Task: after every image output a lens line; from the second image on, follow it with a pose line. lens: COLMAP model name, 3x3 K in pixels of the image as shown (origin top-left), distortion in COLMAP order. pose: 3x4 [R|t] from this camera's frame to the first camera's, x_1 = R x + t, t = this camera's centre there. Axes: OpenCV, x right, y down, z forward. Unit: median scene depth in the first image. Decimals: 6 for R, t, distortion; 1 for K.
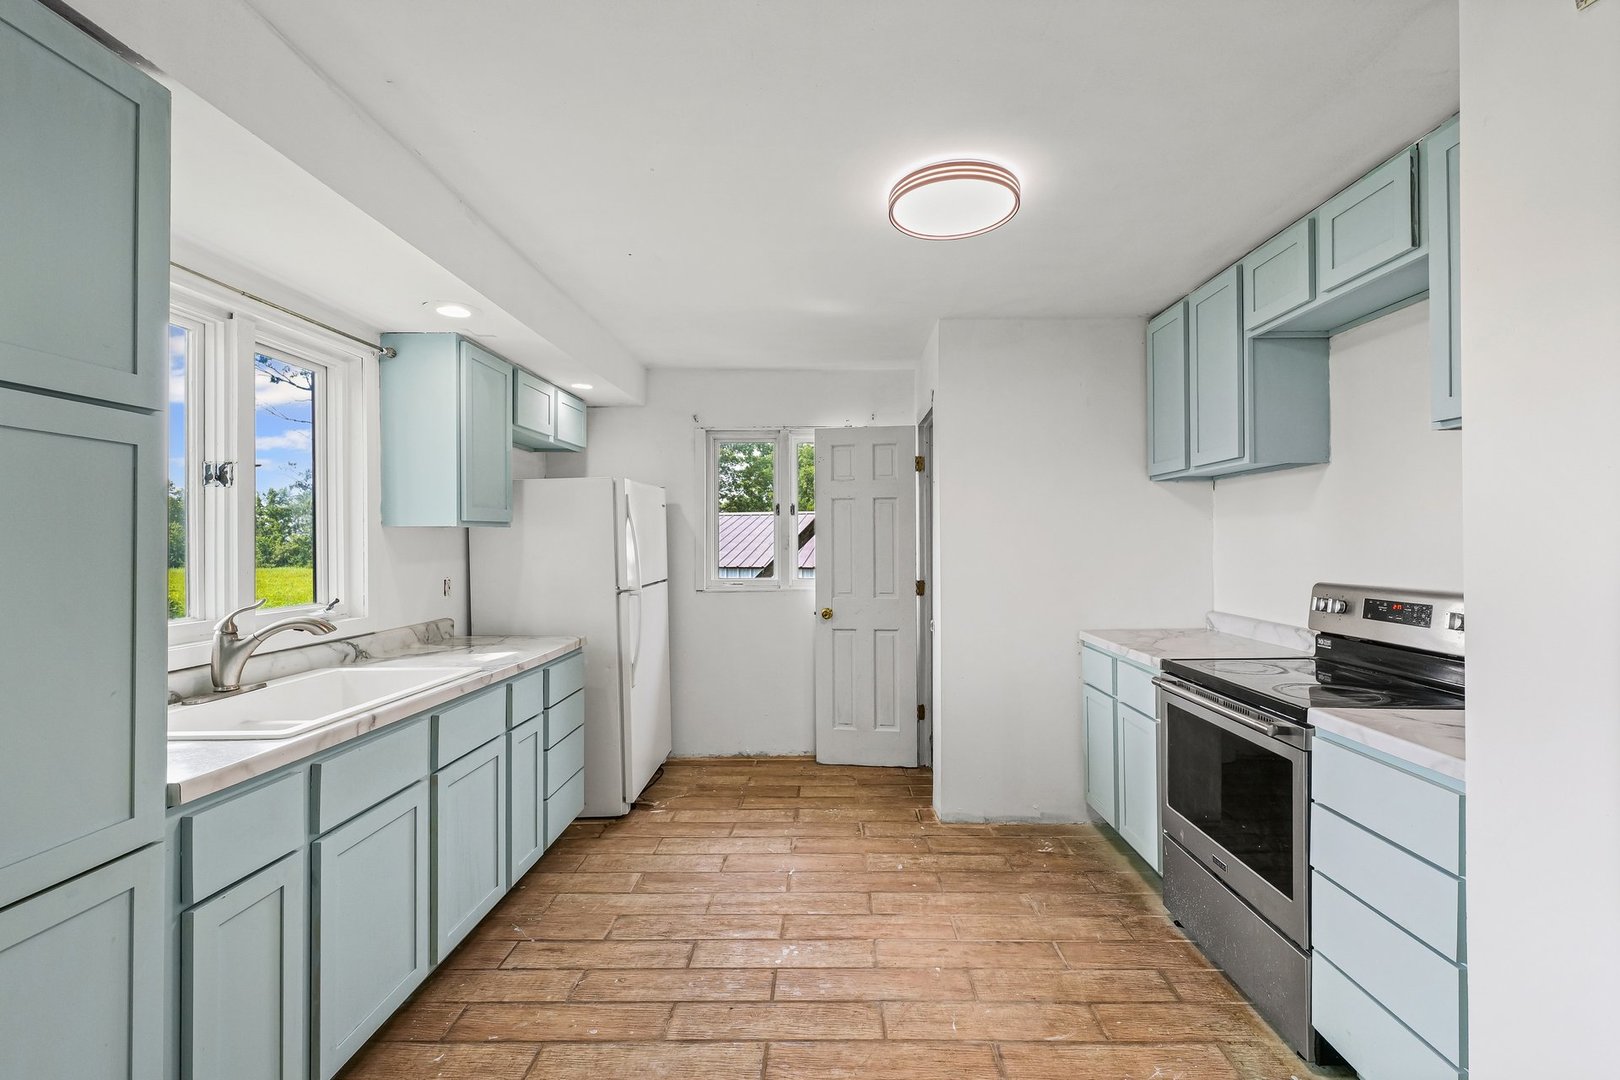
lens RADIAL K [[692.9, 0, 829.6], [0, 692.9, 535.6], [0, 0, 1]] dist [-0.001251, -0.000123]
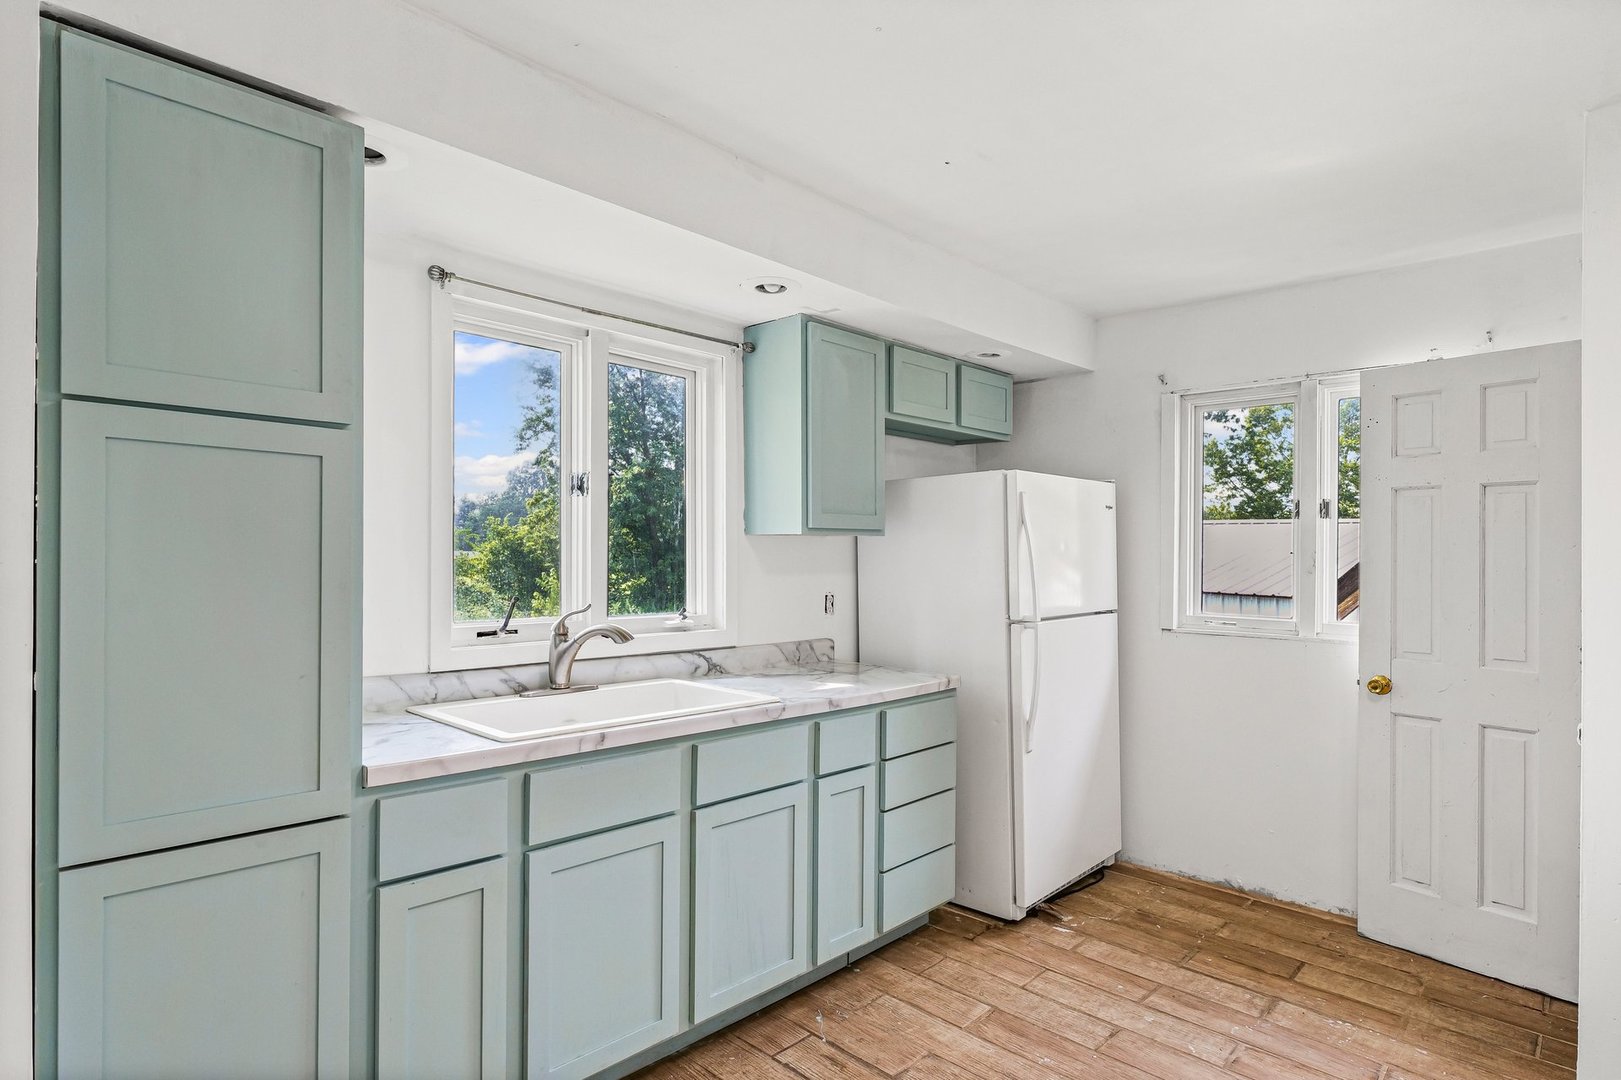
lens RADIAL K [[849.0, 0, 813.7], [0, 849.0, 554.5], [0, 0, 1]] dist [0.000231, 0.000252]
pose [[0.727986, 0.014686, -0.685434, 0.205391], [-0.011836, 0.999891, 0.008854, 0.002278], [0.685490, 0.001667, 0.728081, 0.221252]]
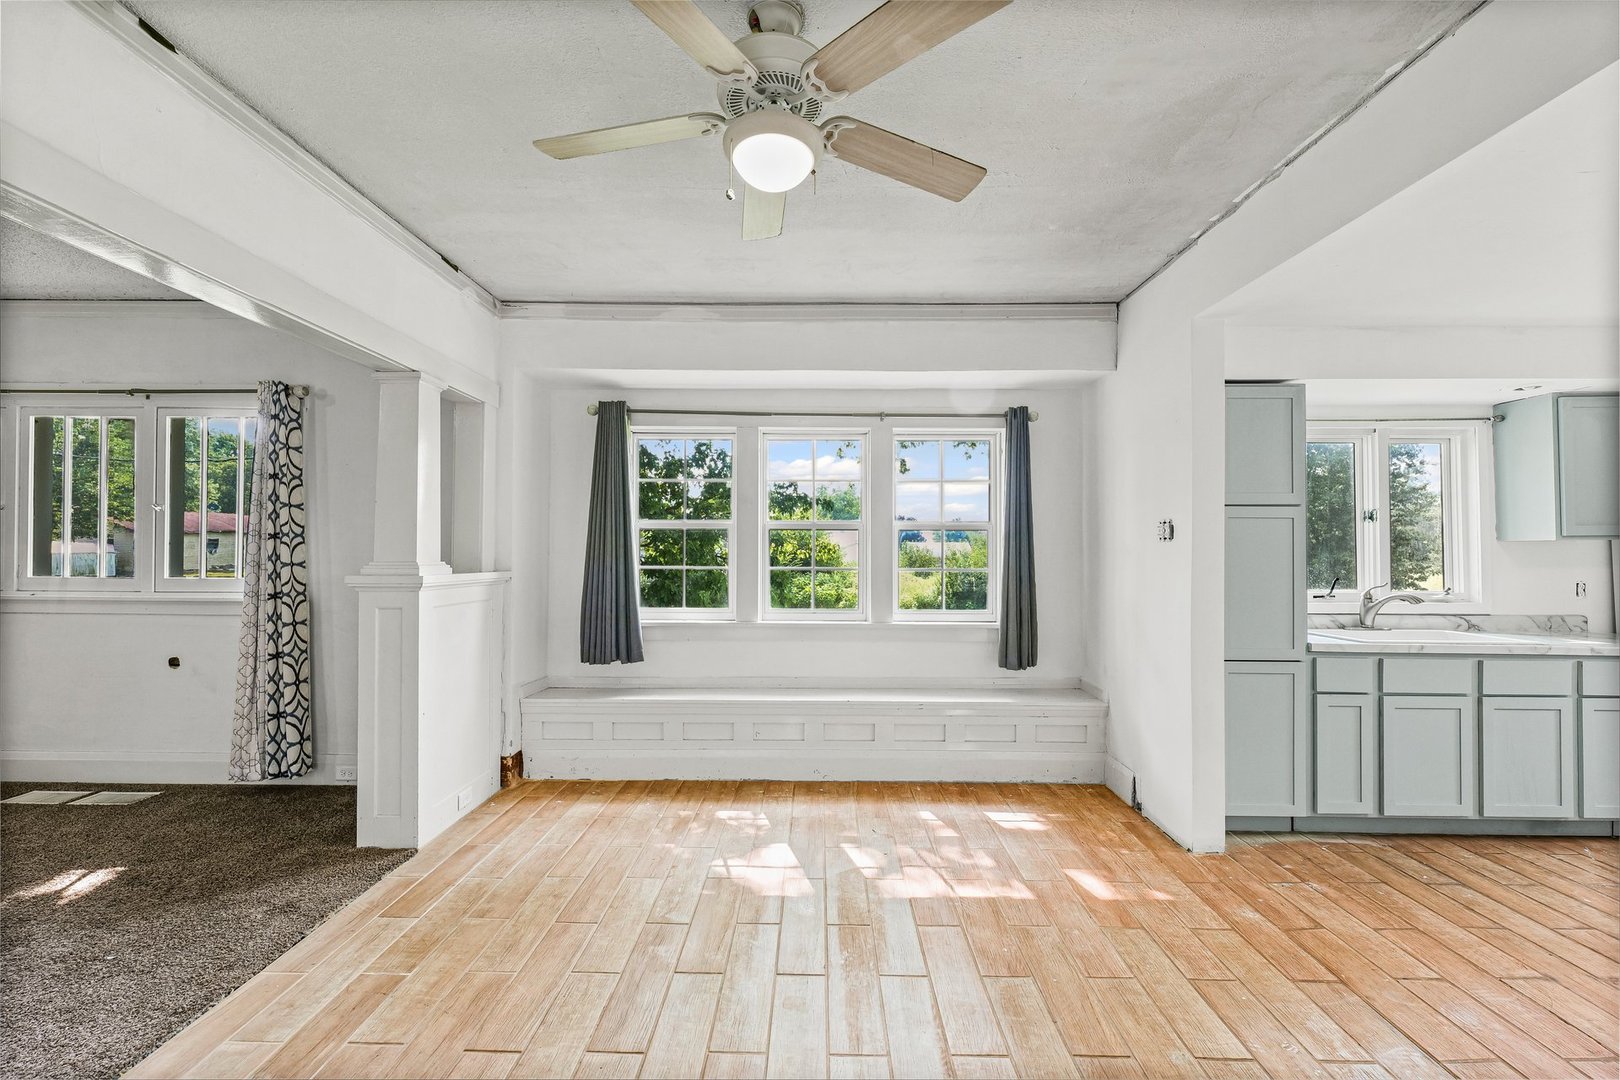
lens RADIAL K [[662.0, 0, 809.0], [0, 662.0, 545.6], [0, 0, 1]] dist [-0.001627, -0.000199]
pose [[-0.002483, -0.003361, -0.999991, 0.694118], [0.007492, 0.999966, -0.003380, -0.009443], [0.999969, -0.007500, -0.002458, -0.396714]]
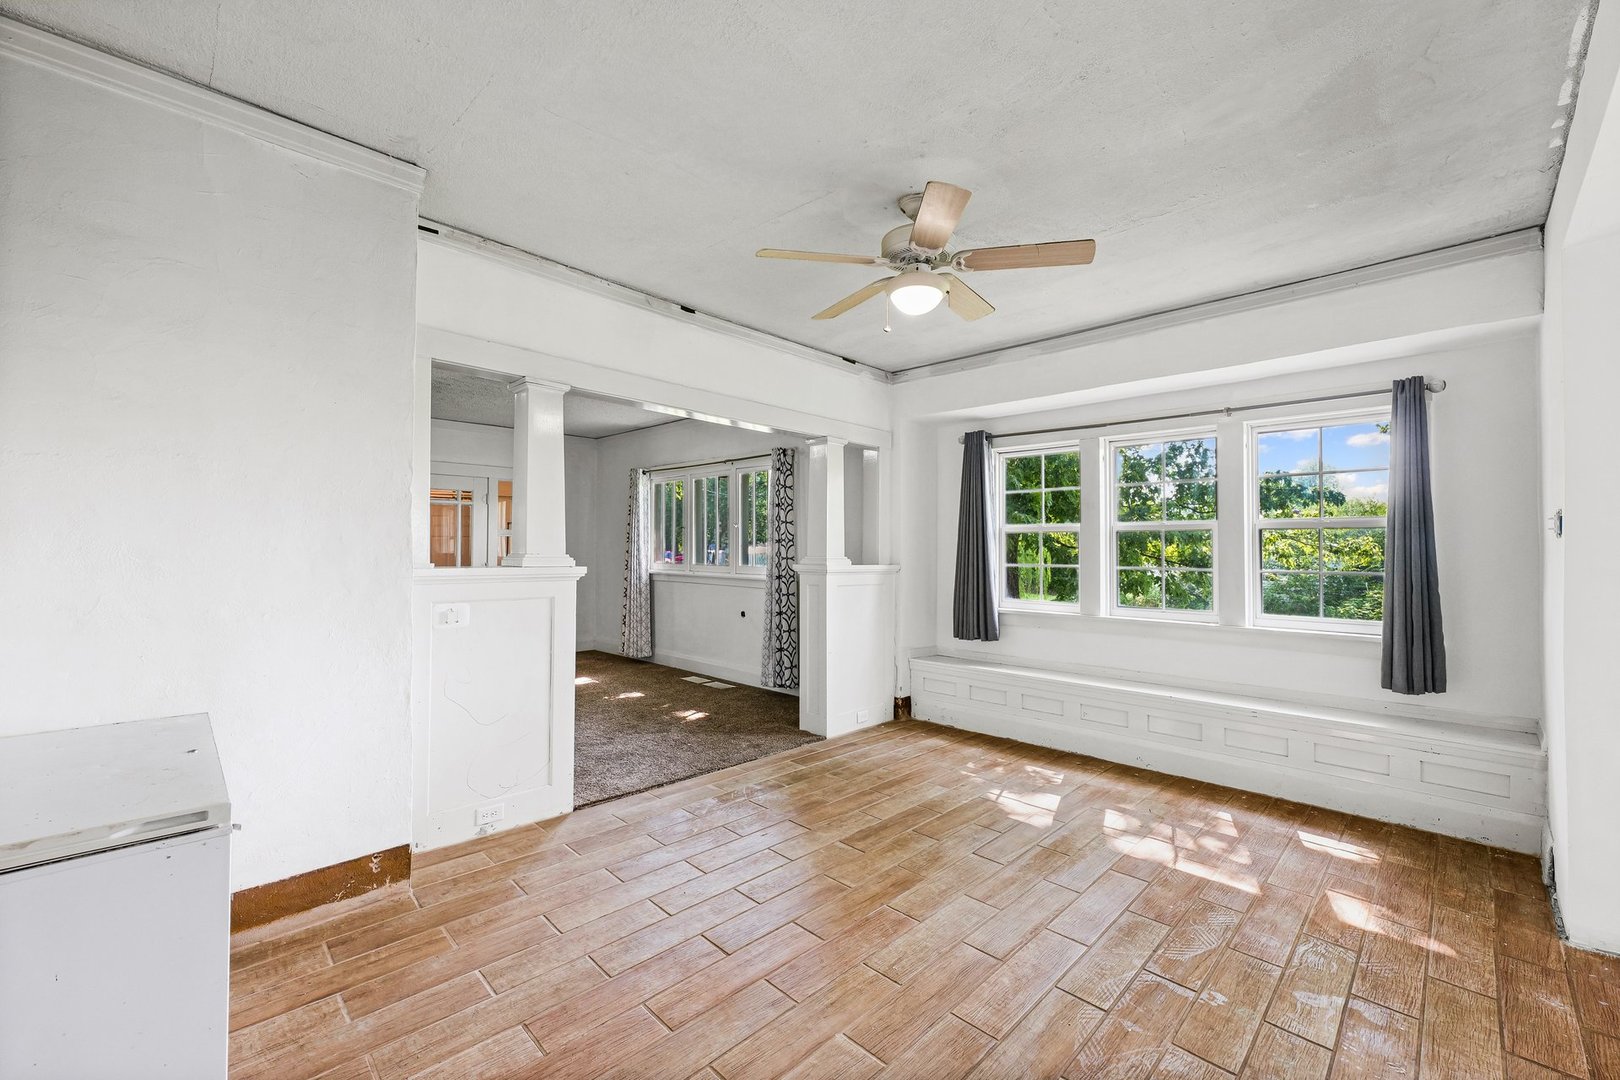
lens RADIAL K [[667.9, 0, 808.9], [0, 667.9, 551.1], [0, 0, 1]] dist [-0.000421, 0.000252]
pose [[-0.700232, -0.001566, -0.713914, 0.873199], [0.003457, 0.999978, -0.005584, 0.003921], [0.713907, -0.006378, -0.700211, 0.115454]]
